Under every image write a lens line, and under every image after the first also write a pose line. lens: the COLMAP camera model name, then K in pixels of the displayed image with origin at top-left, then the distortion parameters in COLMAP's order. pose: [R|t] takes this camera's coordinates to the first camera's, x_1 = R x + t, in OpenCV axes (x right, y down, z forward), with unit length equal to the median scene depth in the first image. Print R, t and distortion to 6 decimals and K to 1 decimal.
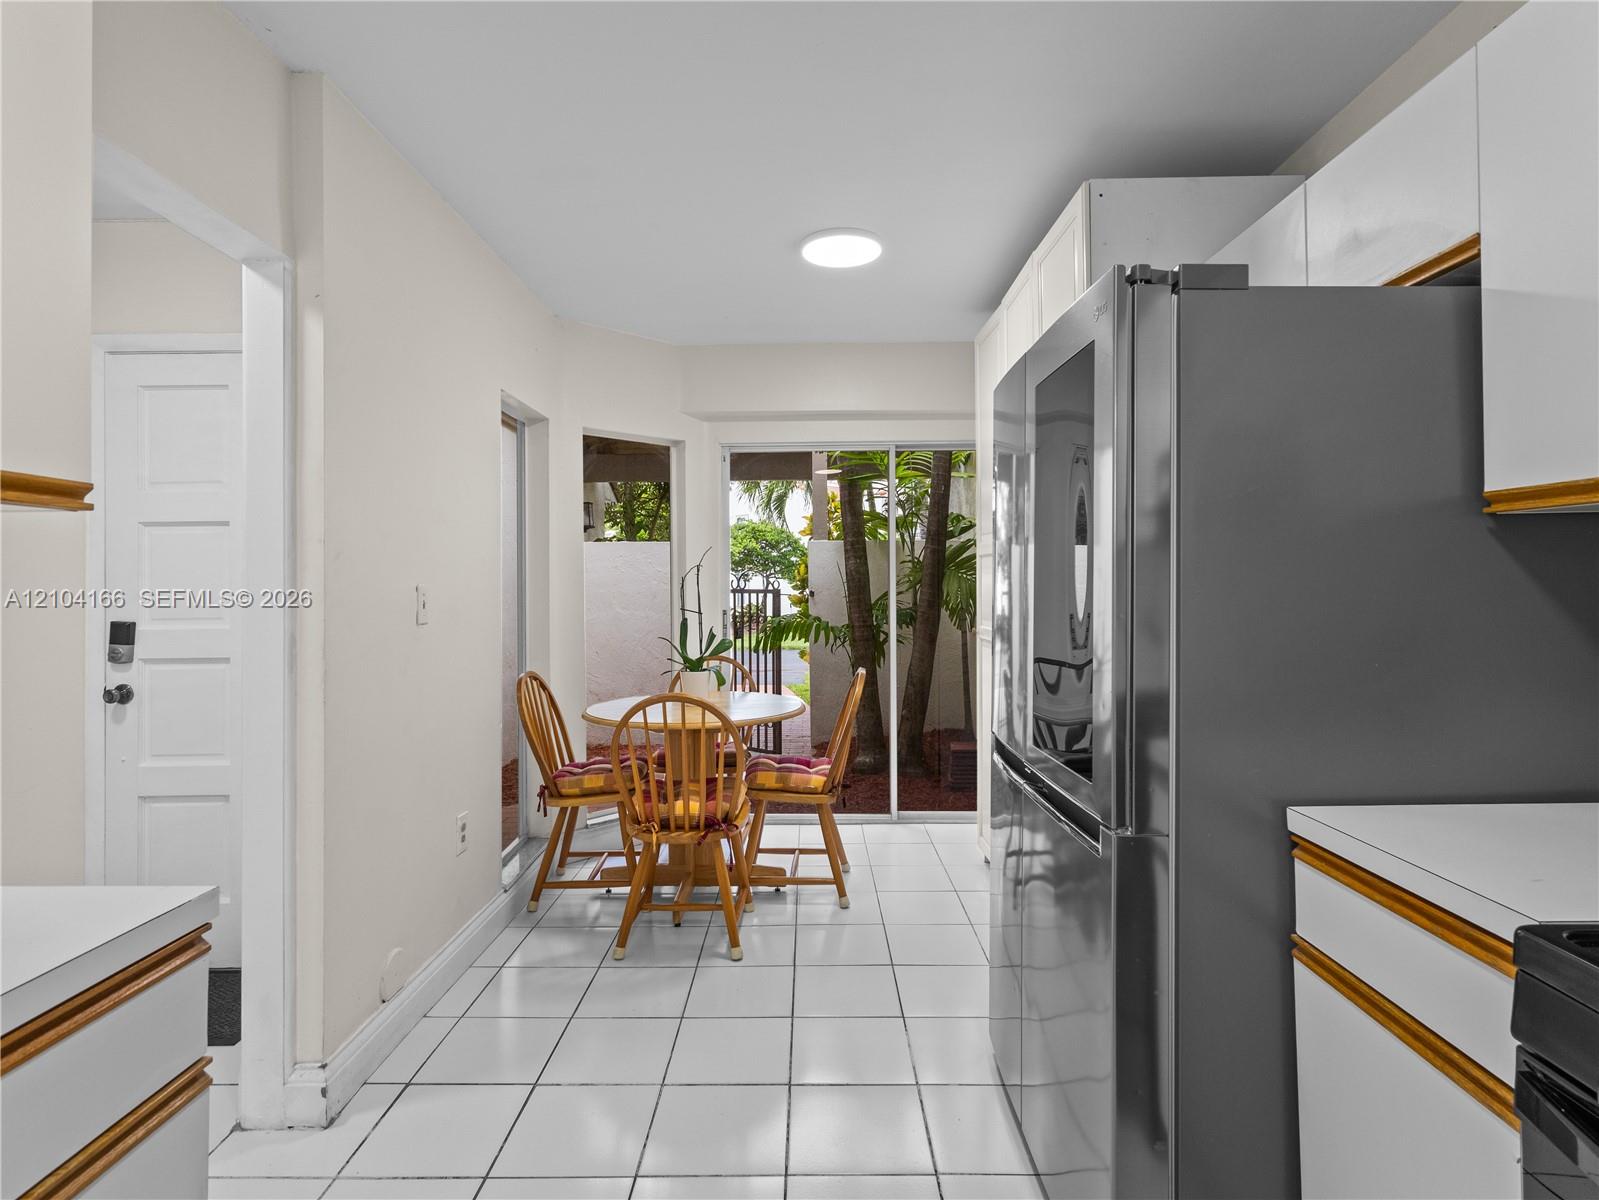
lens RADIAL K [[837.7, 0, 802.7], [0, 837.7, 591.2], [0, 0, 1]] dist [0.002212, -0.000208]
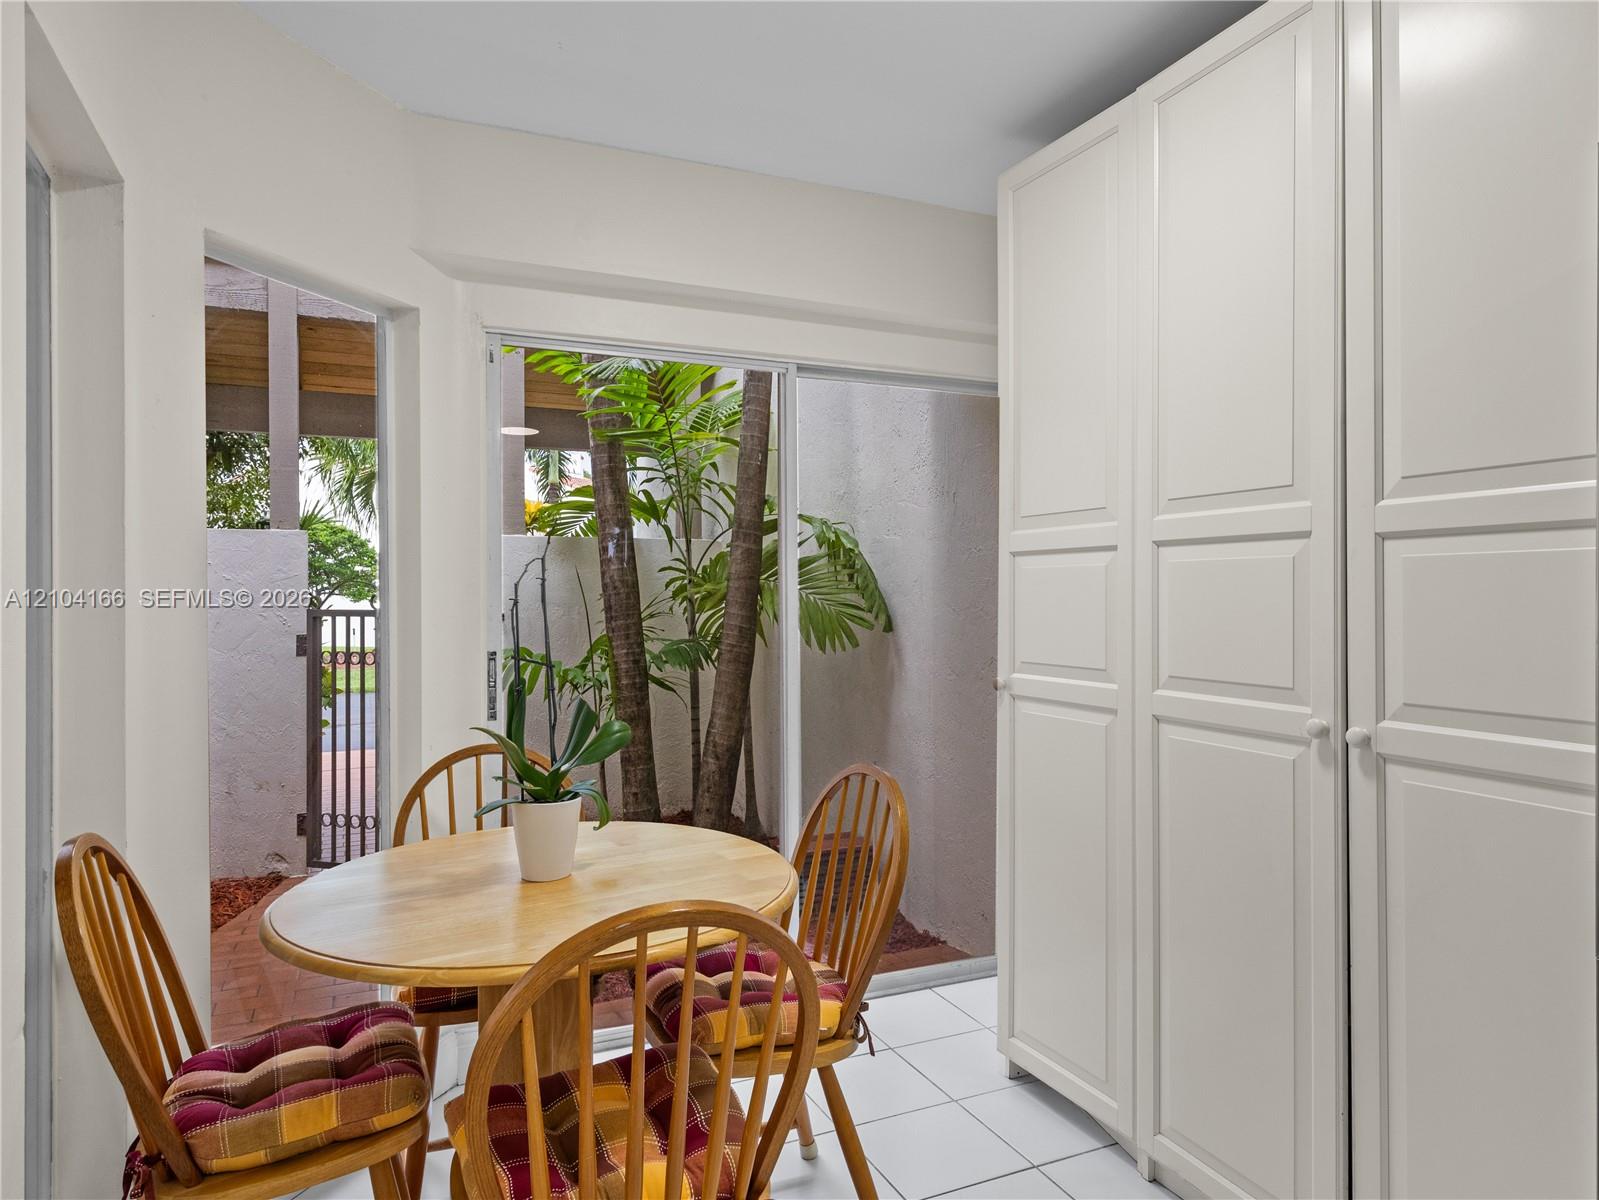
lens RADIAL K [[991.4, 0, 799.5], [0, 991.4, 600.0], [0, 0, 1]] dist [0.041297, -0.000728]
pose [[0.908440, -0.000134, 0.418016, -0.165318], [0.004795, 0.999938, -0.010100, -0.002197], [-0.417988, 0.011179, 0.908384, 0.335552]]
